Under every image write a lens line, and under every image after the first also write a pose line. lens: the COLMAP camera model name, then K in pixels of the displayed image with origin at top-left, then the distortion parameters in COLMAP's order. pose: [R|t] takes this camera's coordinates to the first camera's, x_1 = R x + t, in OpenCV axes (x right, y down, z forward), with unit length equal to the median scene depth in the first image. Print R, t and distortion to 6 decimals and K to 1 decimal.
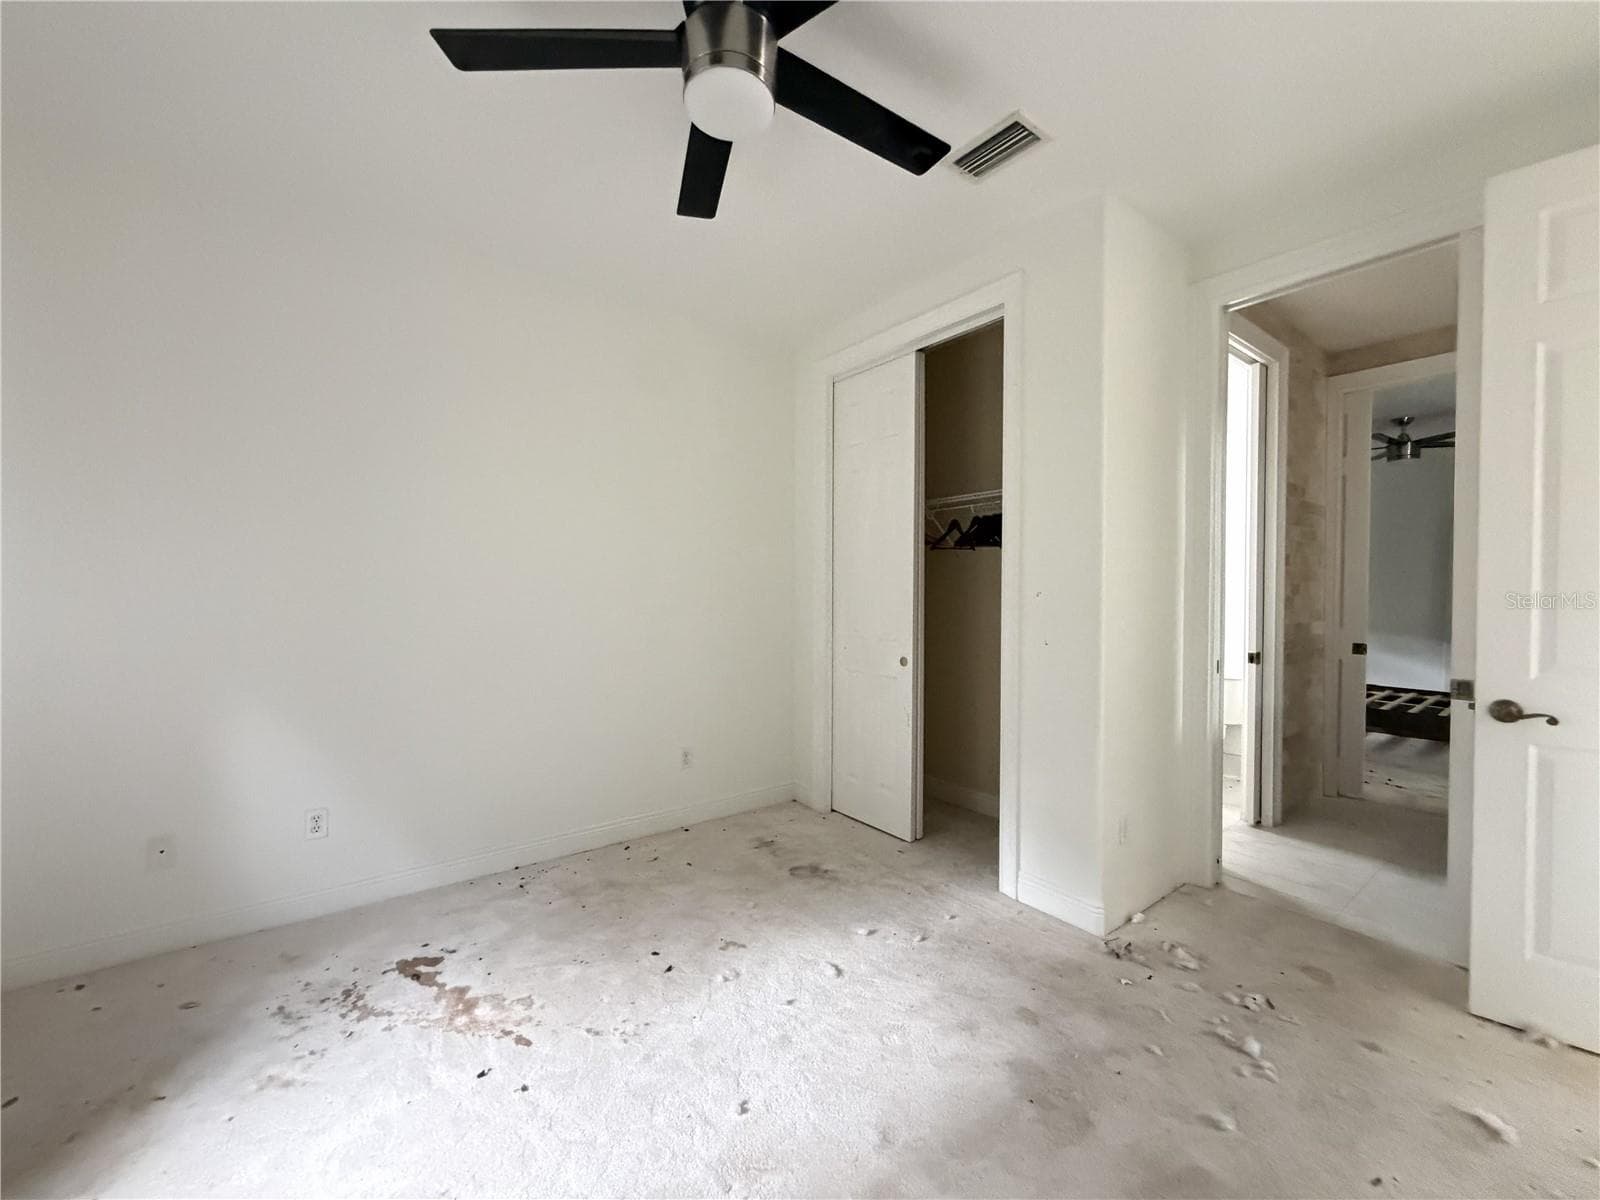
lens RADIAL K [[641.8, 0, 793.0], [0, 641.8, 595.4], [0, 0, 1]] dist [-0.001615, 0.000649]
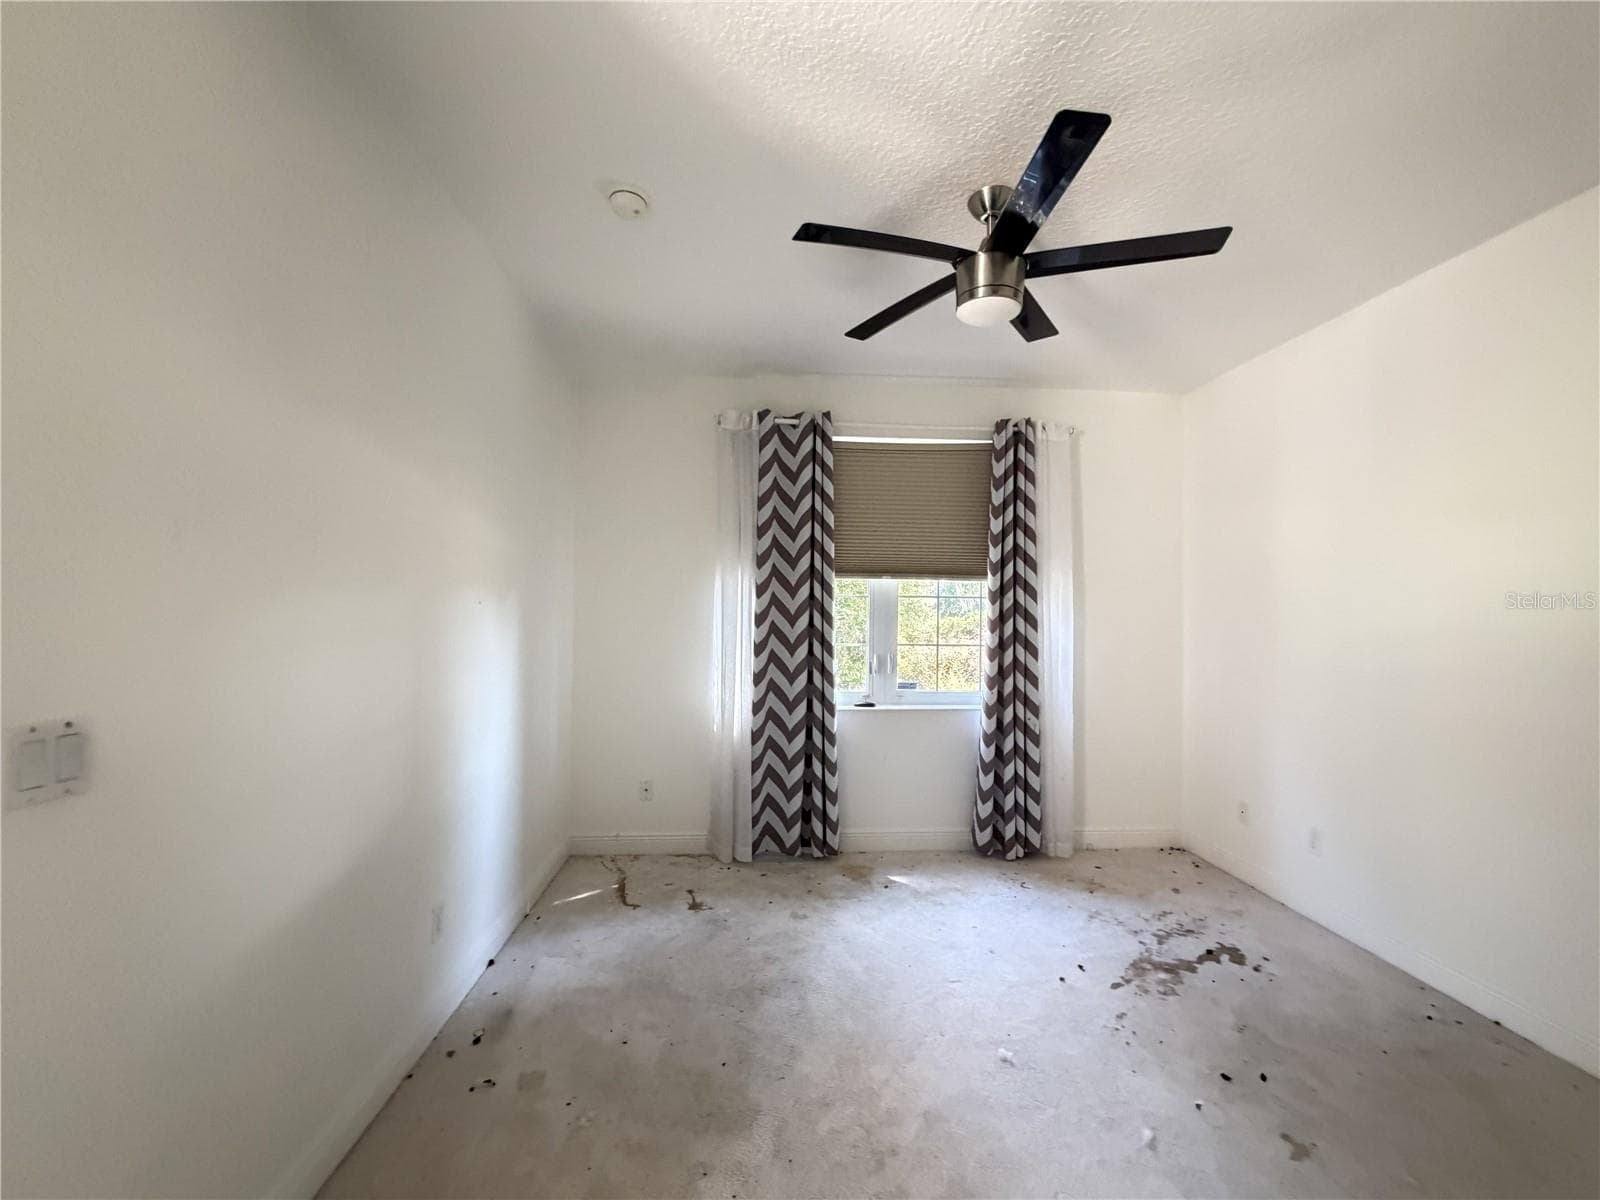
lens RADIAL K [[641.8, 0, 788.1], [0, 641.8, 603.9], [0, 0, 1]] dist [-0.001615, 0.000649]
pose [[-0.541693, -0.019908, -0.840340, 0.897616], [-0.025841, 0.999641, -0.007024, -0.059569], [0.840179, 0.017911, -0.542013, 0.941385]]
